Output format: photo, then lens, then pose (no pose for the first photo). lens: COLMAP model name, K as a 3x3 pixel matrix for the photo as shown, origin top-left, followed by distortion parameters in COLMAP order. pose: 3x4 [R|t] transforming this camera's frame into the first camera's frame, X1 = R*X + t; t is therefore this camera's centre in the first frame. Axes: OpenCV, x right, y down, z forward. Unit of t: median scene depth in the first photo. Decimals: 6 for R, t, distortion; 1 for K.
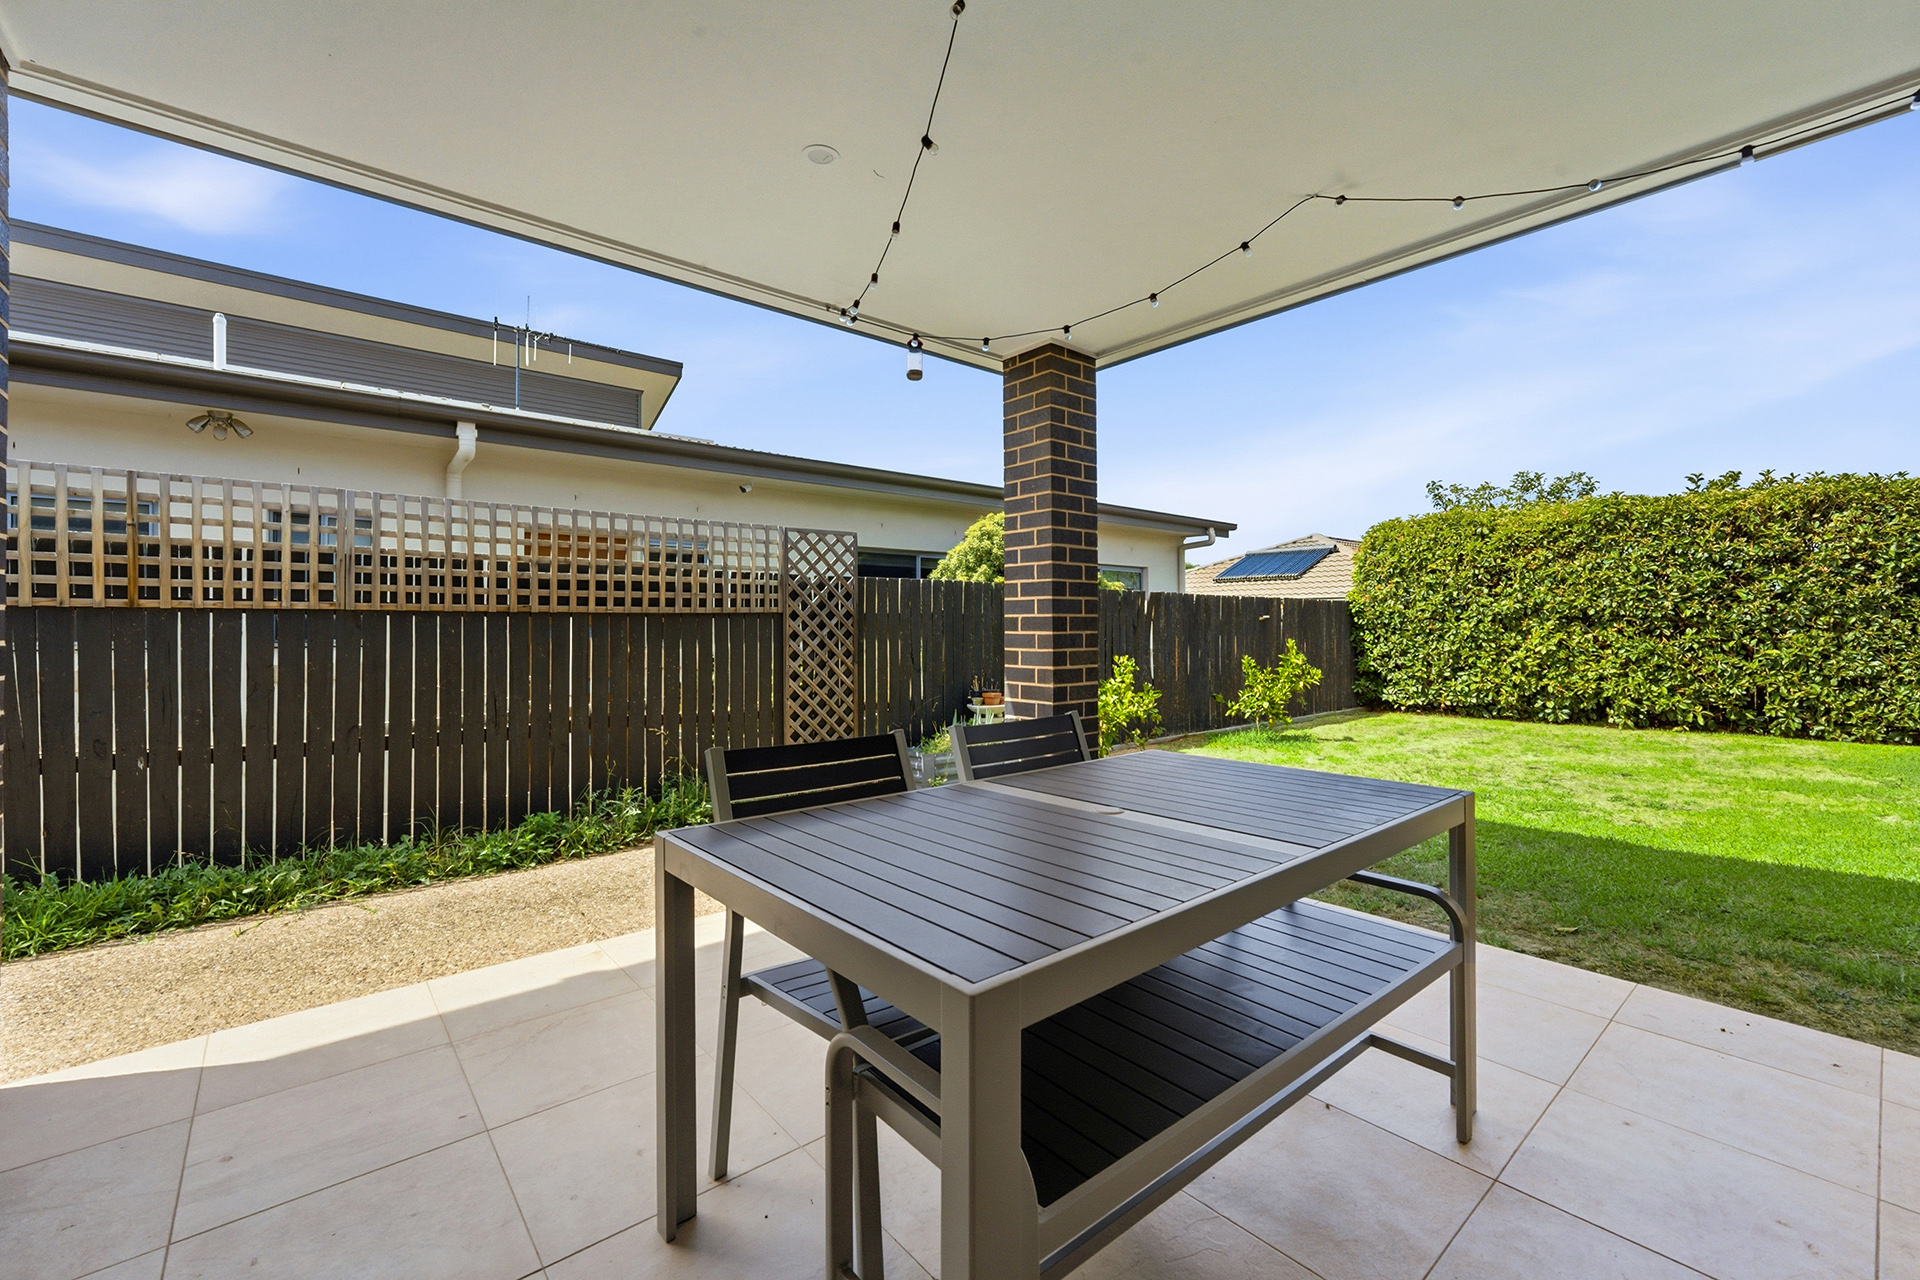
lens RADIAL K [[790.8, 0, 950.4], [0, 790.8, 630.5], [0, 0, 1]] dist [0.001363, 0.000193]
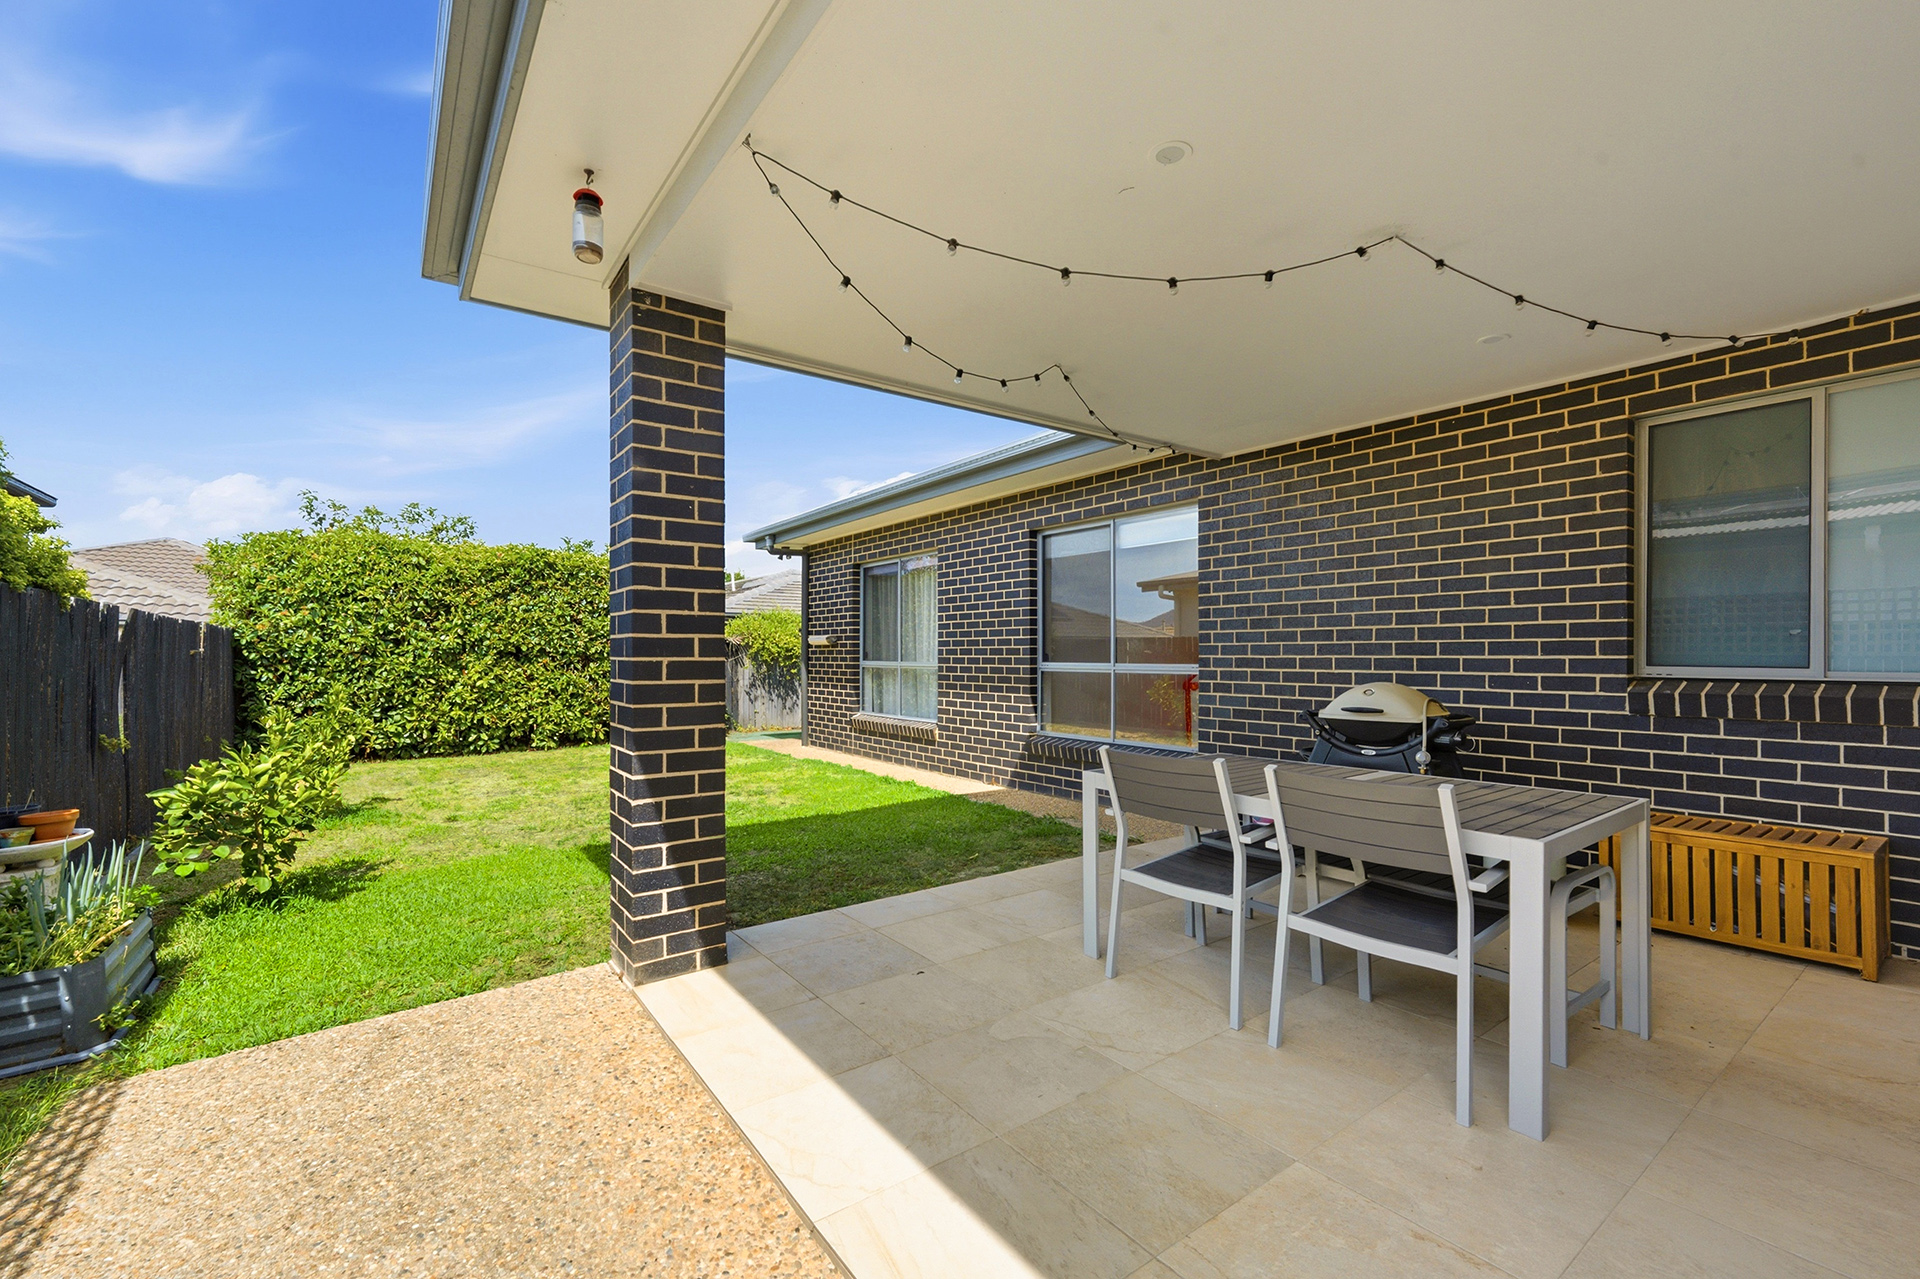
lens RADIAL K [[790.8, 0, 995.7], [0, 790.8, 656.4], [0, 0, 1]] dist [0.001363, 0.000193]
pose [[0.041342, 0.000490, 0.999145, -0.257124], [0.004206, 0.999991, -0.000665, -0.008311], [-0.999136, 0.004229, 0.041339, 0.279525]]
